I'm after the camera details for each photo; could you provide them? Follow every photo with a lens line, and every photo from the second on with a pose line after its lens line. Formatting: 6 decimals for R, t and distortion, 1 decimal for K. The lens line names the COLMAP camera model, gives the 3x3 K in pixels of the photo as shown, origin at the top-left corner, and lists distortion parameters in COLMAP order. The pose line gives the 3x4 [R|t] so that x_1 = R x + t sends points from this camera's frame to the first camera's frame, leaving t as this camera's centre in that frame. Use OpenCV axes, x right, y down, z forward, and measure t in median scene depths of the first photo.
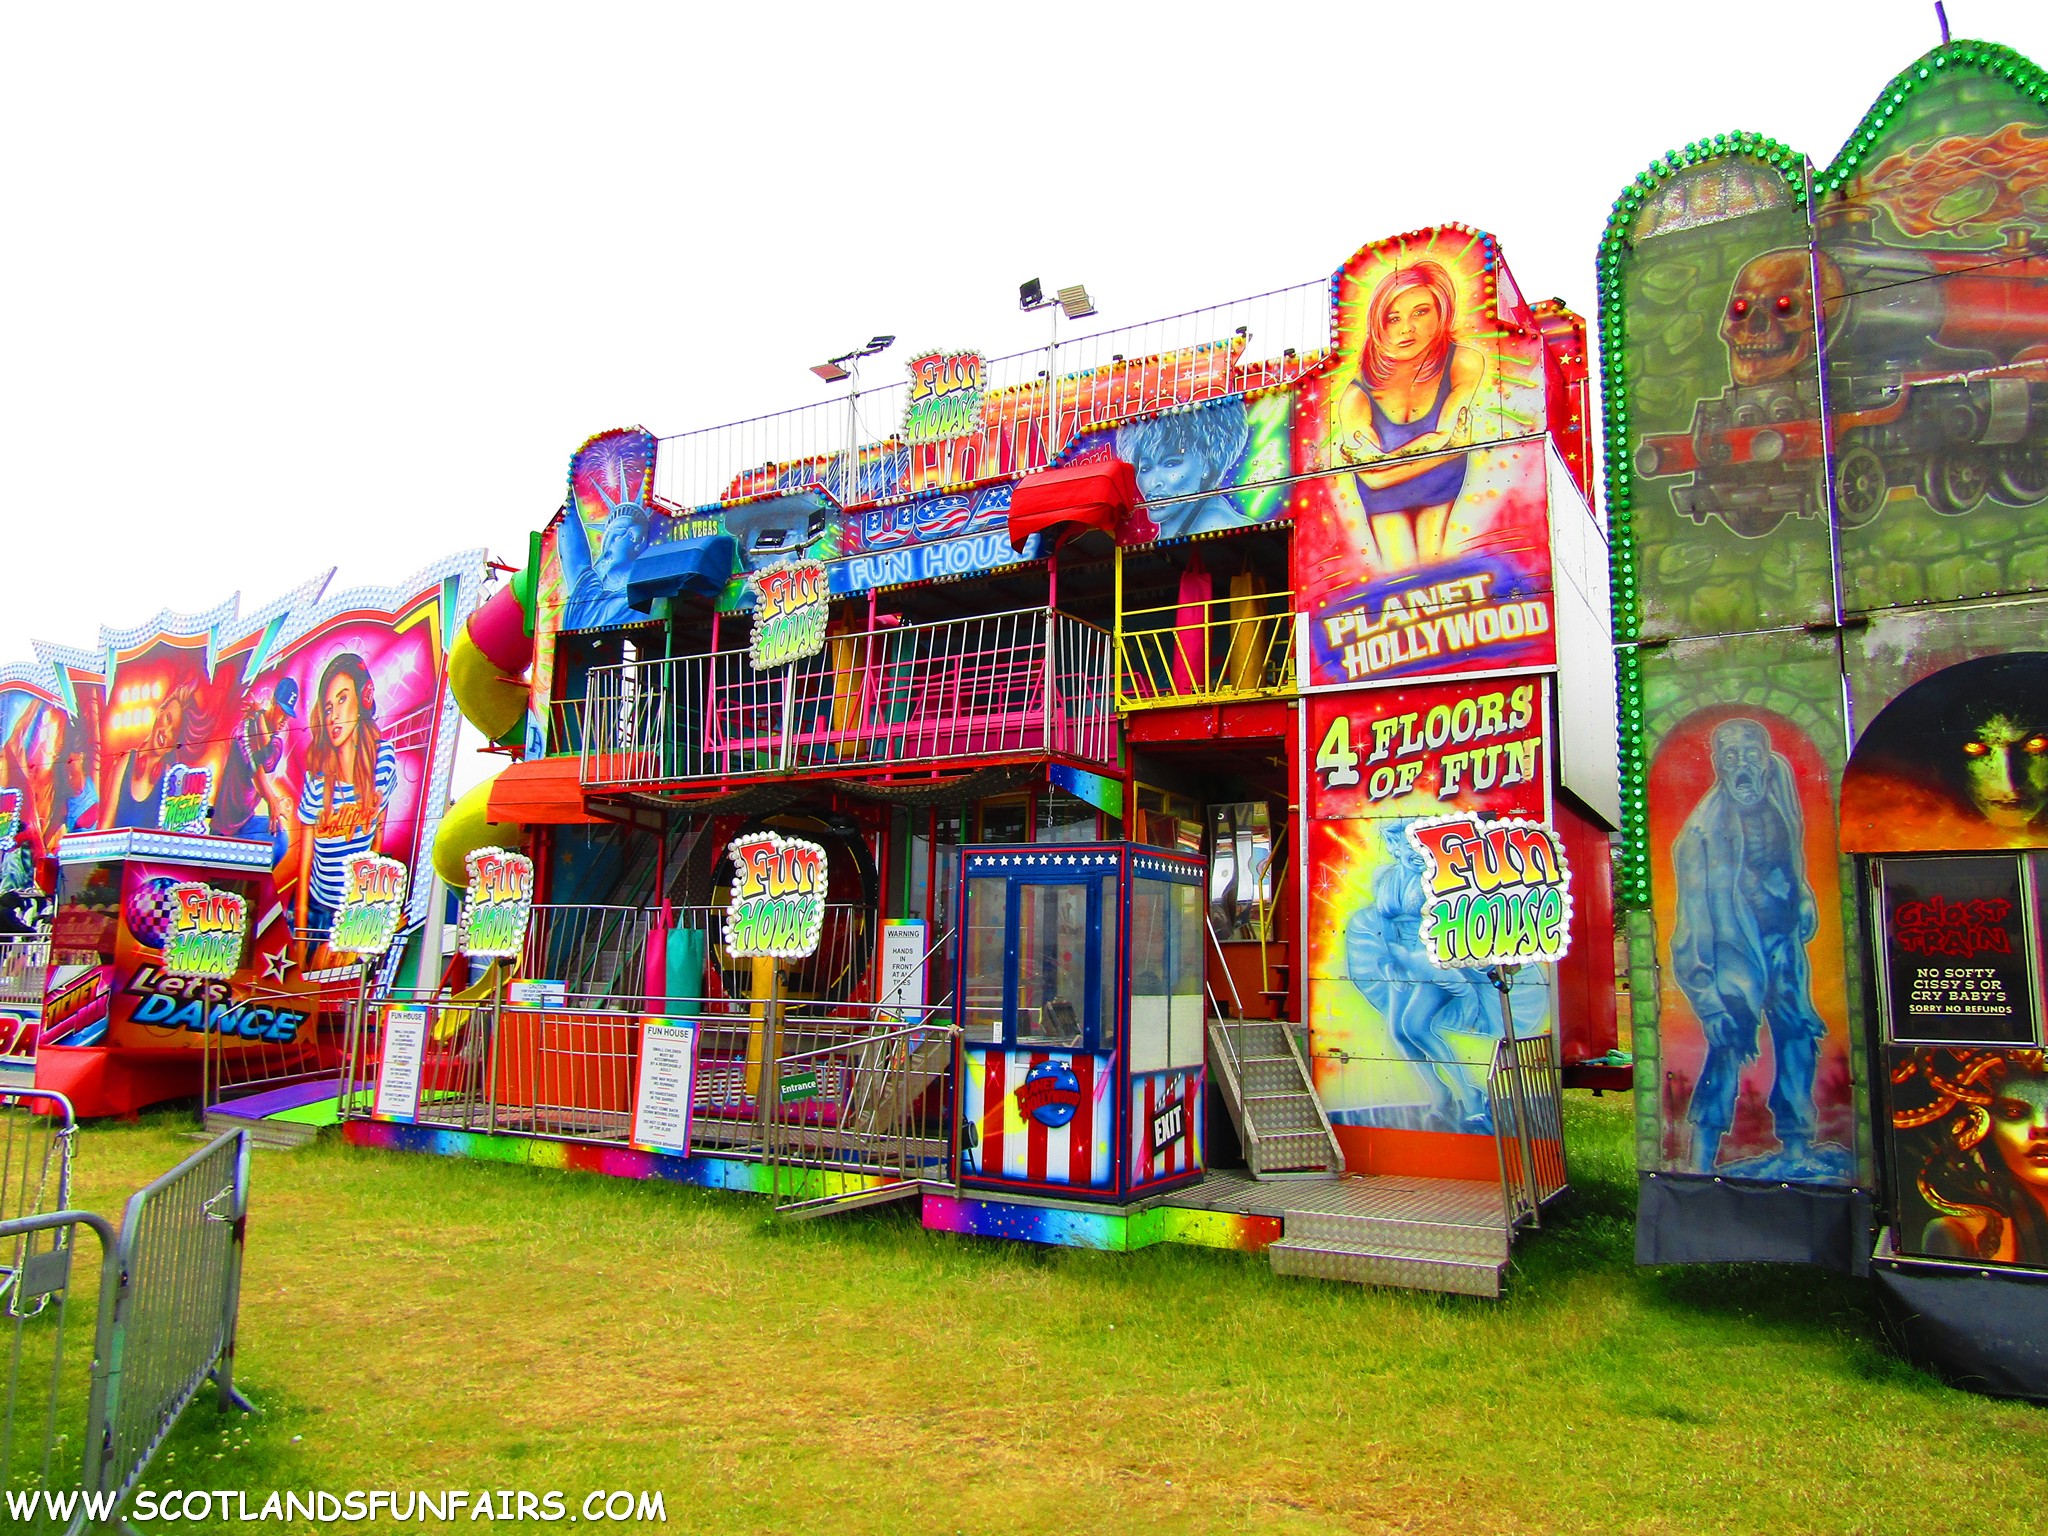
lens RADIAL K [[1465.2, 0, 1029.4], [0, 1465.2, 764.6], [0, 0, 1]] dist [-0.011315, -0.003250]
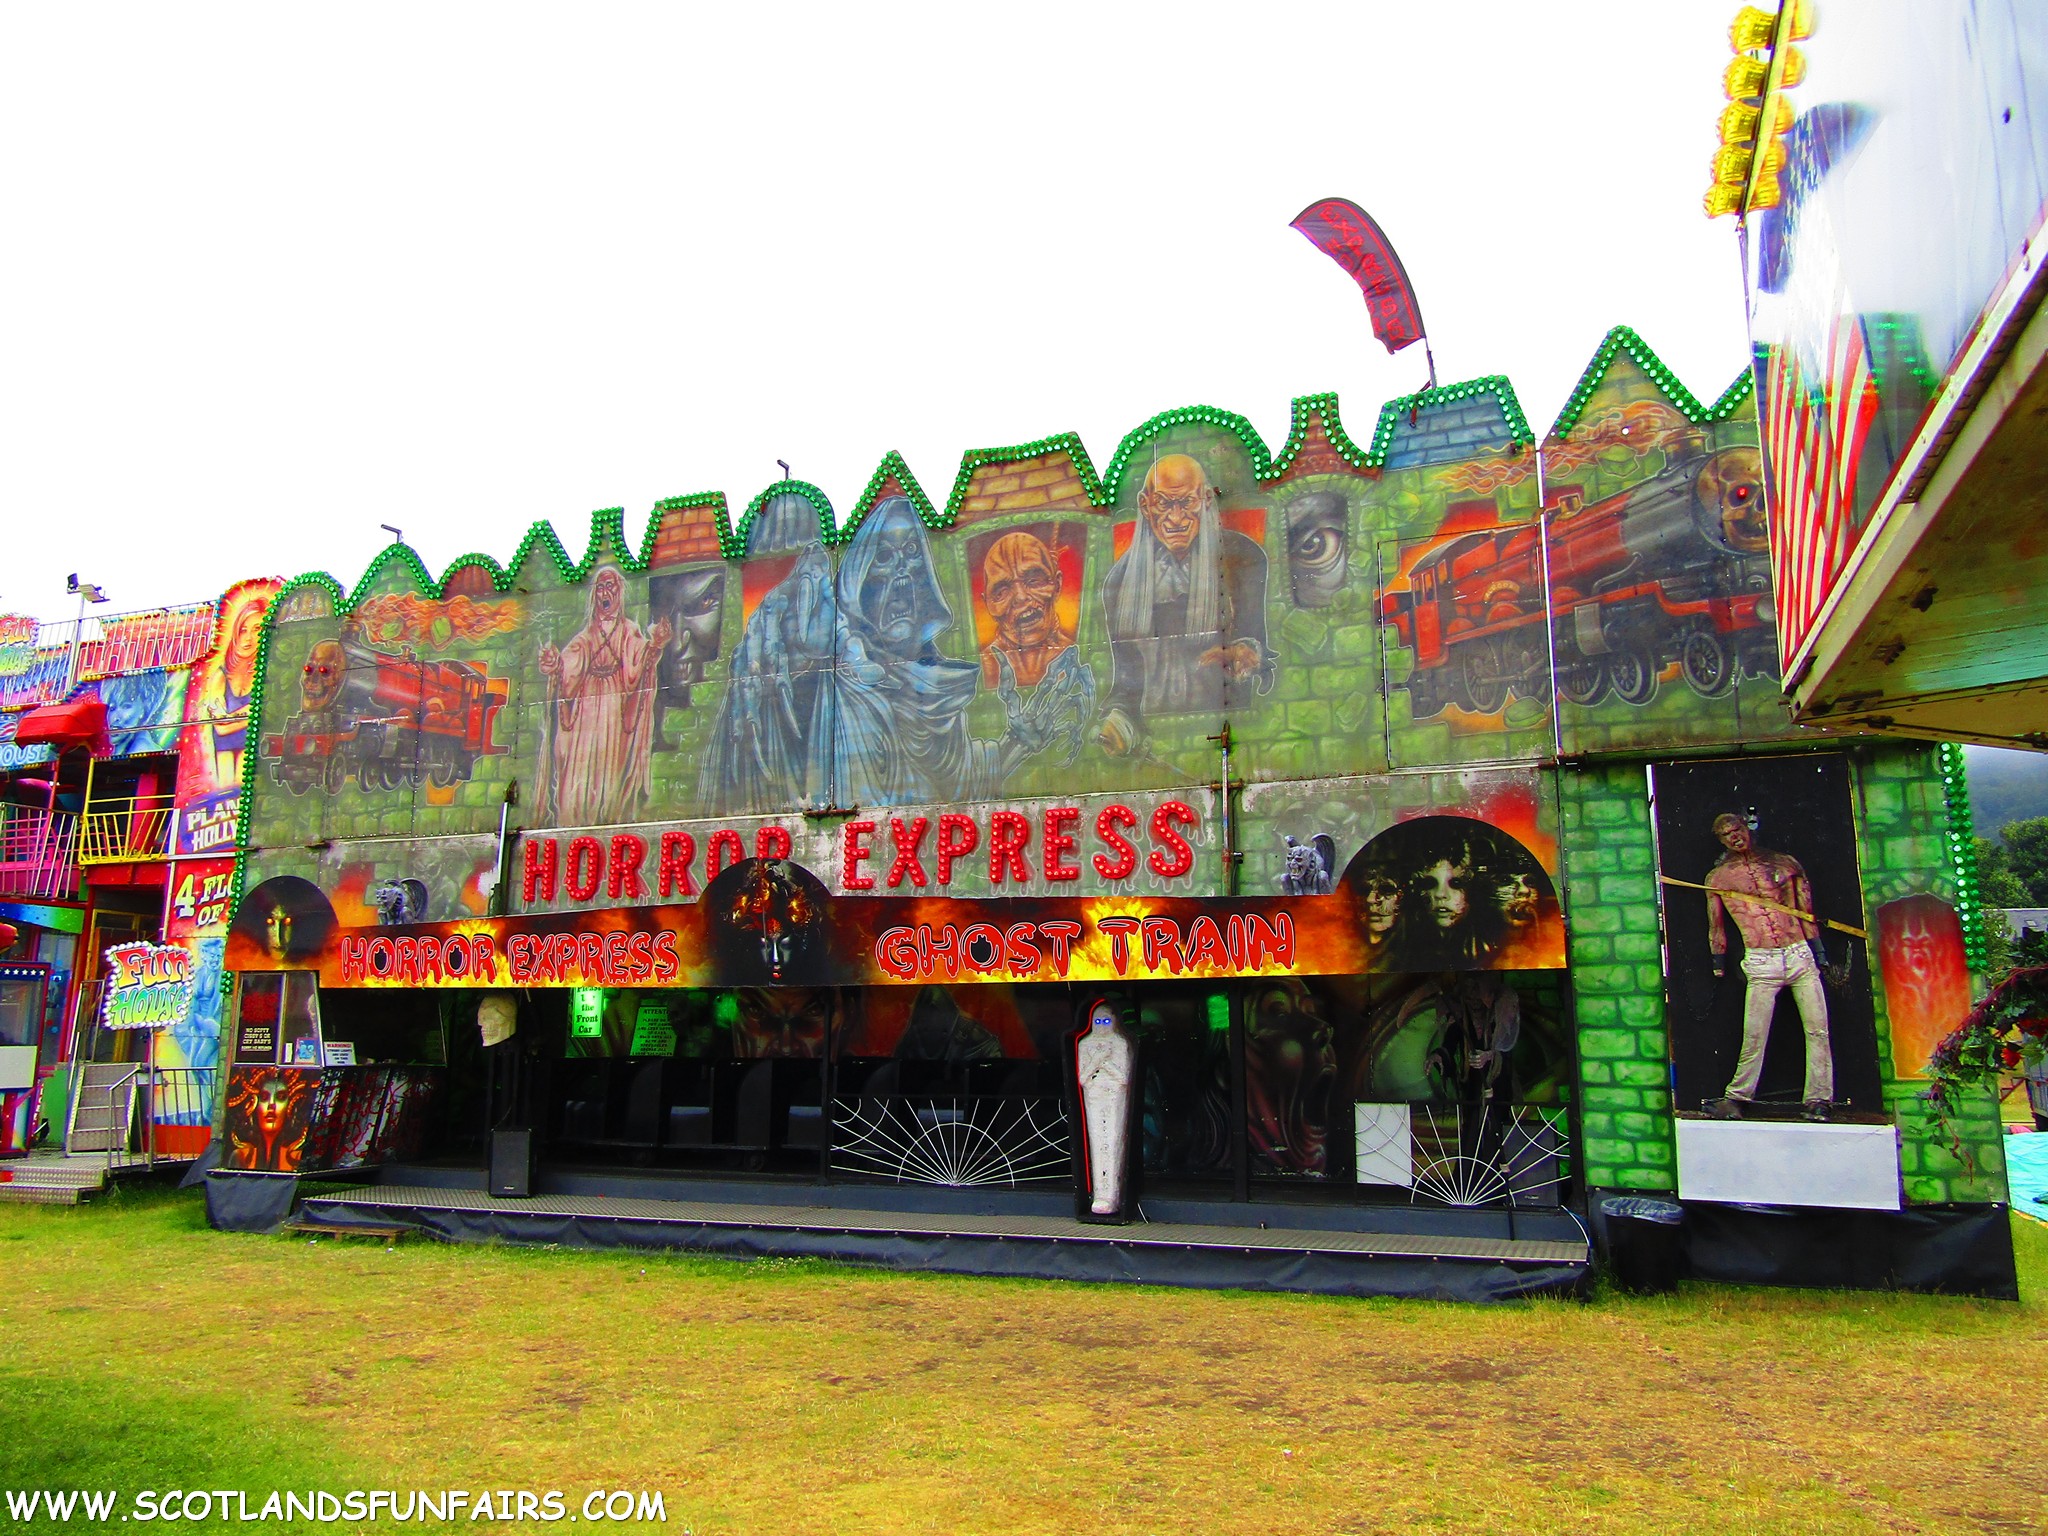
lens RADIAL K [[1465.2, 0, 1021.3], [0, 1465.2, 767.4], [0, 0, 1]] dist [-0.011315, -0.003250]
pose [[0.982303, 0.024511, 0.185688, 0.820668], [-0.017511, 0.999076, -0.039243, -0.104548], [-0.186479, 0.035297, 0.981825, -0.780520]]
